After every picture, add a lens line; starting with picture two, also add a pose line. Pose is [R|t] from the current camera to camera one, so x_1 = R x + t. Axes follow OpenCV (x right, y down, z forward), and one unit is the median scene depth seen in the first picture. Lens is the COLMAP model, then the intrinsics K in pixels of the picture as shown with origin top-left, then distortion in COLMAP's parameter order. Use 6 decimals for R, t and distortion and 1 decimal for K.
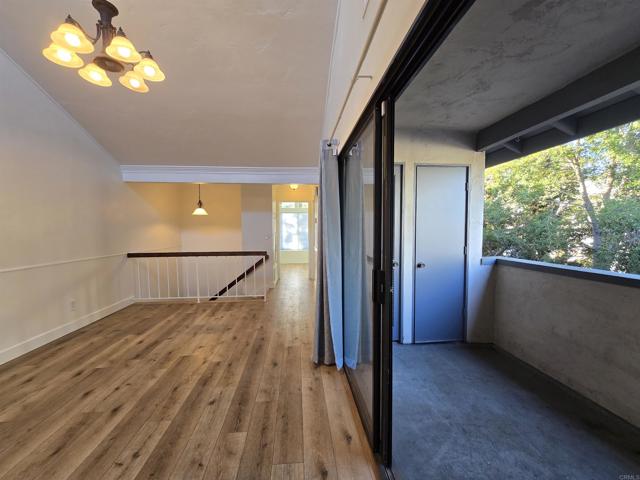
lens RADIAL K [[263.9, 0, 317.2], [0, 263.9, 242.8], [0, 0, 1]] dist [0.000845, 0.000493]
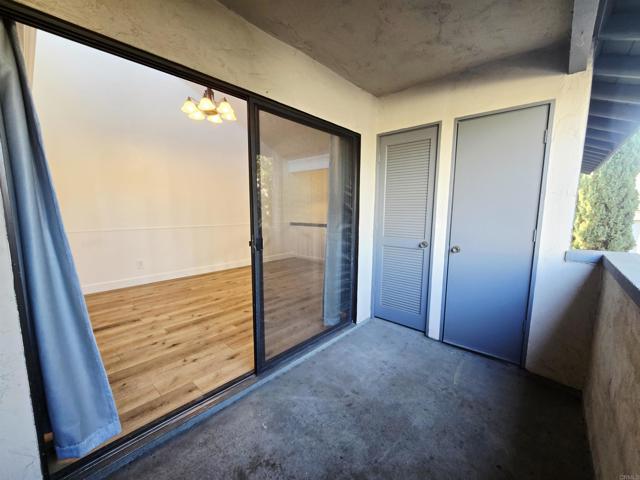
lens RADIAL K [[263.9, 0, 317.2], [0, 263.9, 242.8], [0, 0, 1]] dist [0.000845, 0.000493]
pose [[0.684675, 0.102818, -0.721560, 0.653117], [-0.050078, 0.994296, 0.094164, 0.010697], [0.727126, -0.028337, 0.685918, 0.143607]]
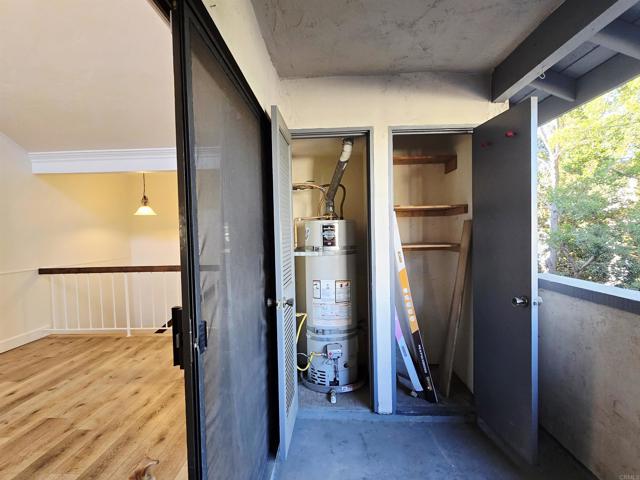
lens RADIAL K [[359.2, 0, 317.1], [0, 359.2, 242.5], [0, 0, 1]] dist [0.000696, 0.000863]
pose [[0.991791, -0.011136, -0.127387, 0.288978], [0.008408, 0.999724, -0.021928, -0.007482], [0.127596, 0.020677, 0.991611, 0.123177]]
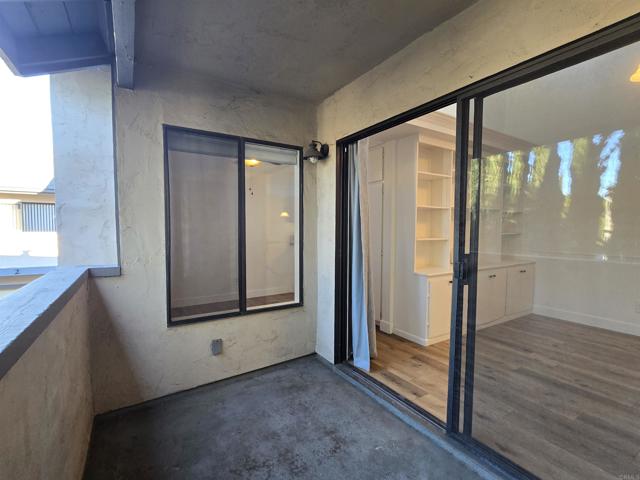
lens RADIAL K [[304.8, 0, 320.5], [0, 304.8, 242.7], [0, 0, 1]] dist [0.001935, 0.000222]
pose [[-0.884616, 0.023385, -0.465734, 0.604640], [-0.027742, 0.994334, 0.102618, -0.022509], [0.465495, 0.103698, -0.878955, 0.827811]]
